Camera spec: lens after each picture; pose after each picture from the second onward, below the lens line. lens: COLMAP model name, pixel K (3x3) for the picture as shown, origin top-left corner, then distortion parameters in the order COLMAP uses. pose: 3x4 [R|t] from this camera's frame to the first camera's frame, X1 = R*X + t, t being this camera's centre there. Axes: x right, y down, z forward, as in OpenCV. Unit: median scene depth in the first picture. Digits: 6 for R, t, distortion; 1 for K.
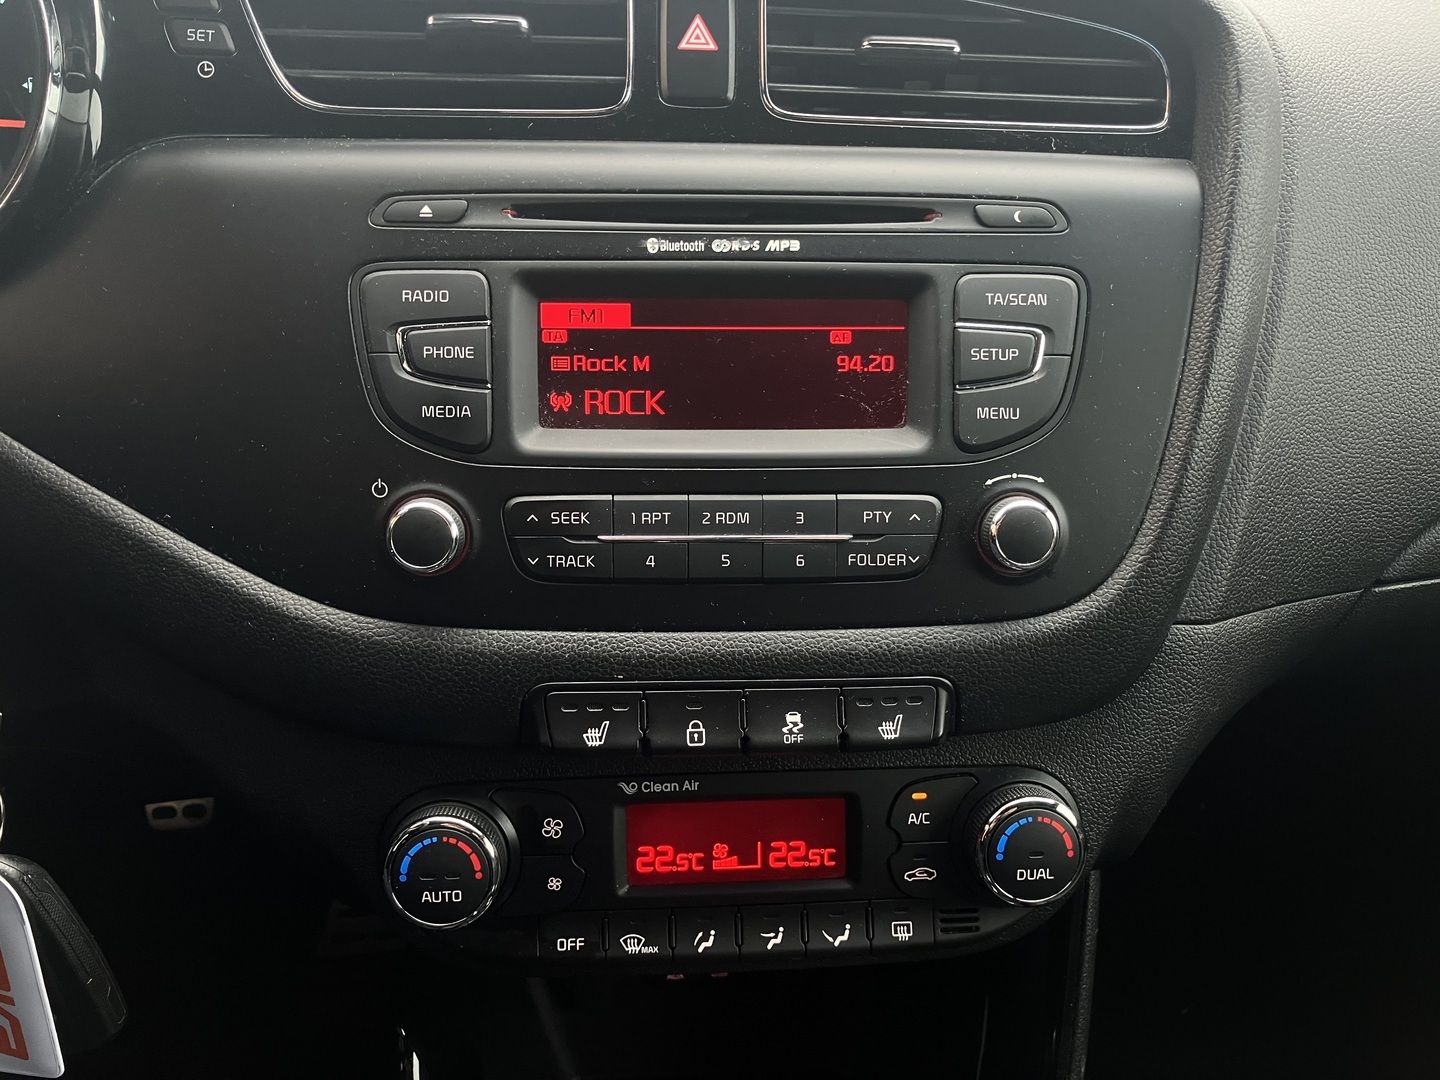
lens RADIAL K [[1184.2, 0, 721.3], [0, 1184.2, 542.3], [0, 0, 1]] dist [0.018623, -0.037043]
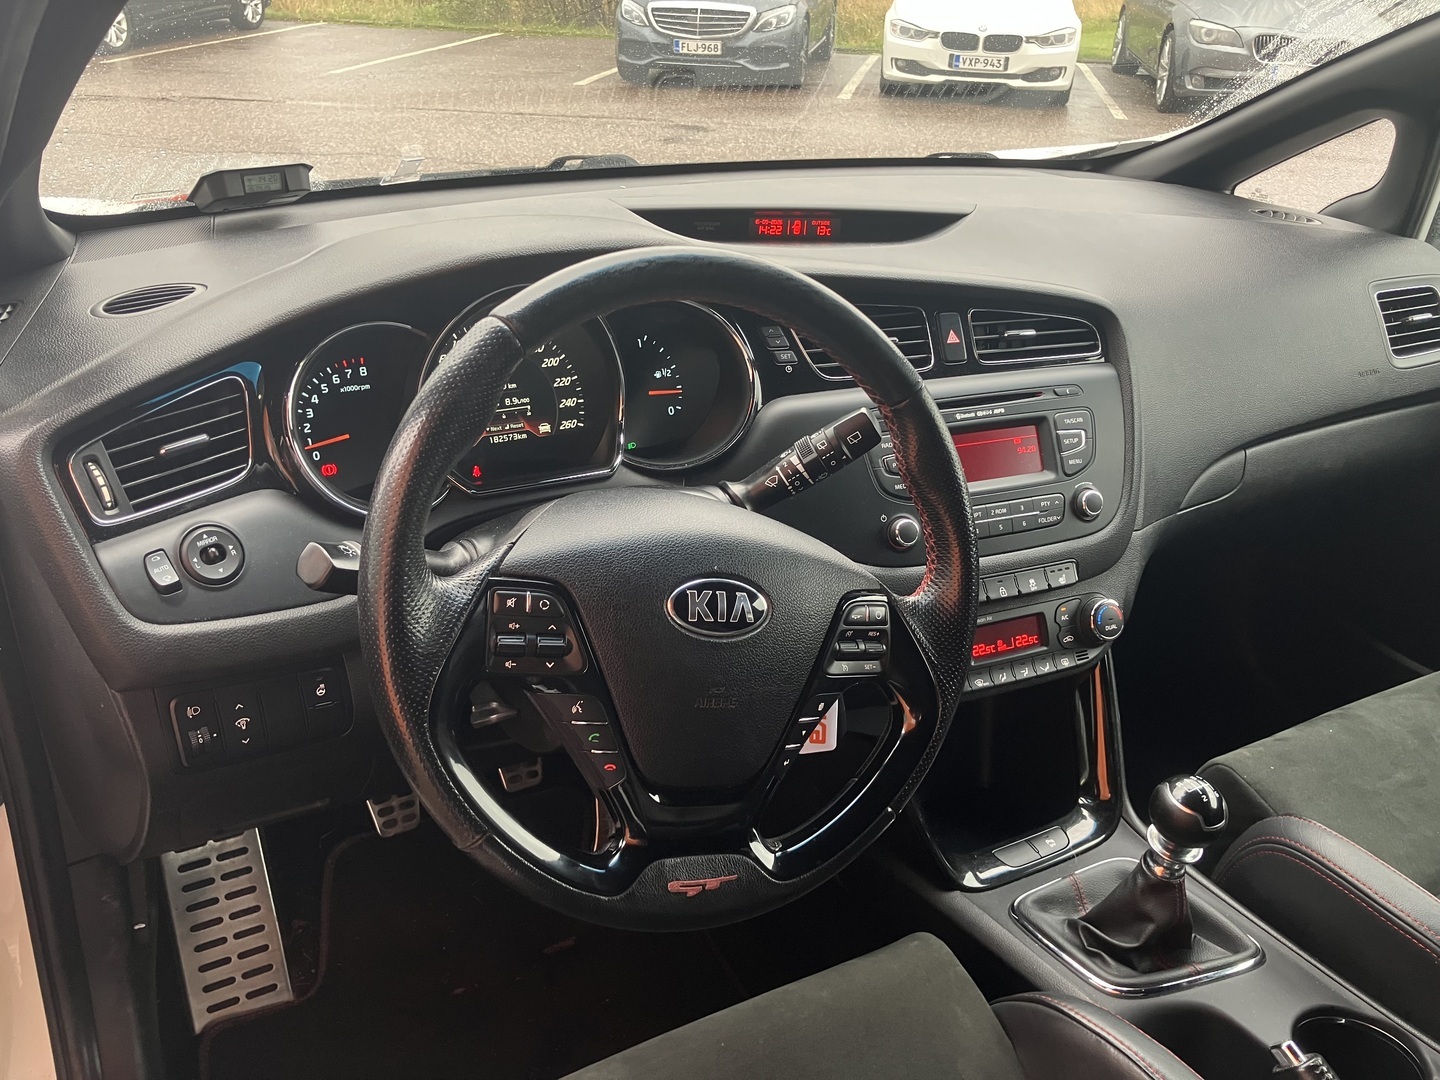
lens RADIAL K [[1184.2, 0, 717.7], [0, 1184.2, 538.2], [0, 0, 1]] dist [0.018623, -0.037043]
pose [[0.942290, -0.143596, 0.302440, -1.422587], [0.164568, 0.985343, -0.044900, 0.055207], [-0.291560, 0.092081, 0.952110, -1.384357]]
